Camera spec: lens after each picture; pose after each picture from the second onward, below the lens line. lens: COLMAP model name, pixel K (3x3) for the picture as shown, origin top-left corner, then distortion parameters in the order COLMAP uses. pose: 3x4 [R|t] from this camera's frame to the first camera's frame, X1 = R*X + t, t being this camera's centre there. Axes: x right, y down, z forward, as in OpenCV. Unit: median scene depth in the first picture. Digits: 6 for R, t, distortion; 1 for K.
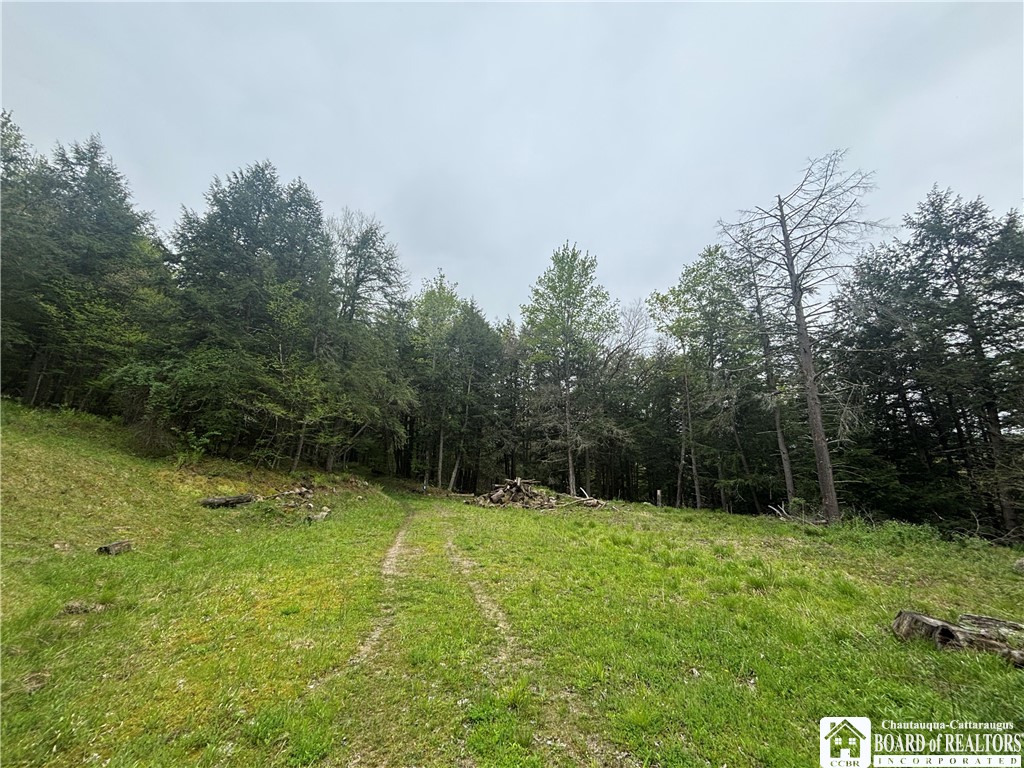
lens RADIAL K [[411.2, 0, 519.6], [0, 411.2, 382.2], [0, 0, 1]] dist [-0.003572, 0.000370]
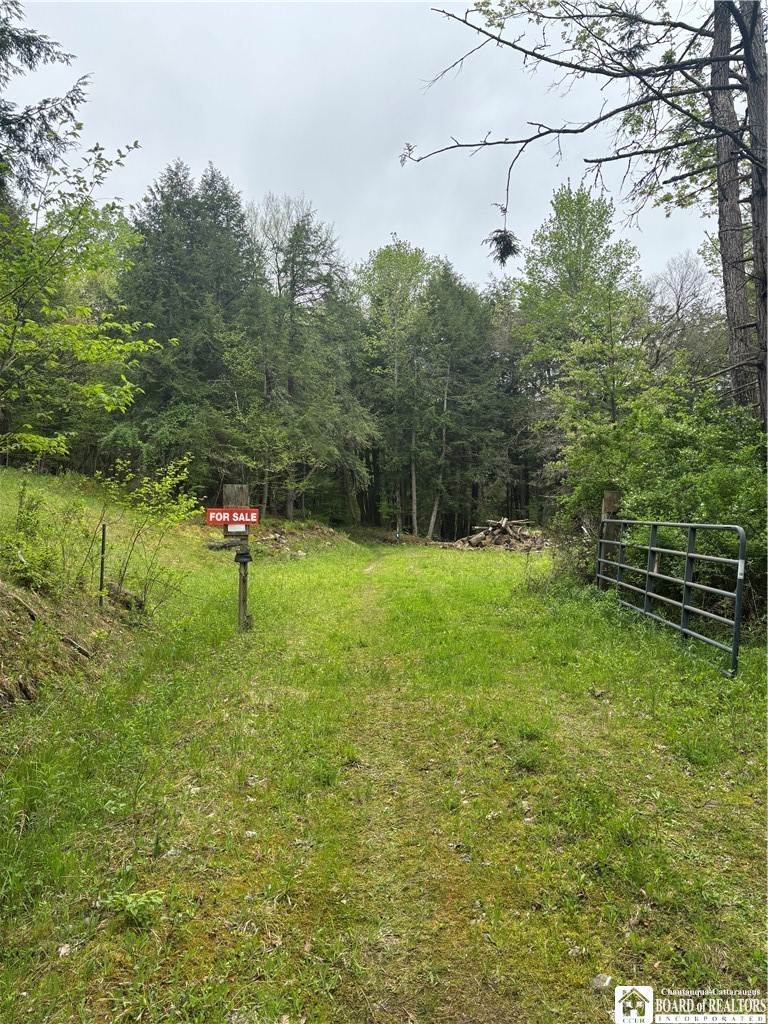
lens RADIAL K [[775.6, 0, 384.2], [0, 775.6, 512.3], [0, 0, 1]] dist [-0.000783, -0.000203]
pose [[0.967879, -0.041130, -0.248029, 0.138908], [0.090407, 0.977476, 0.190703, -0.091291], [0.234599, -0.207001, 0.949797, -0.498233]]
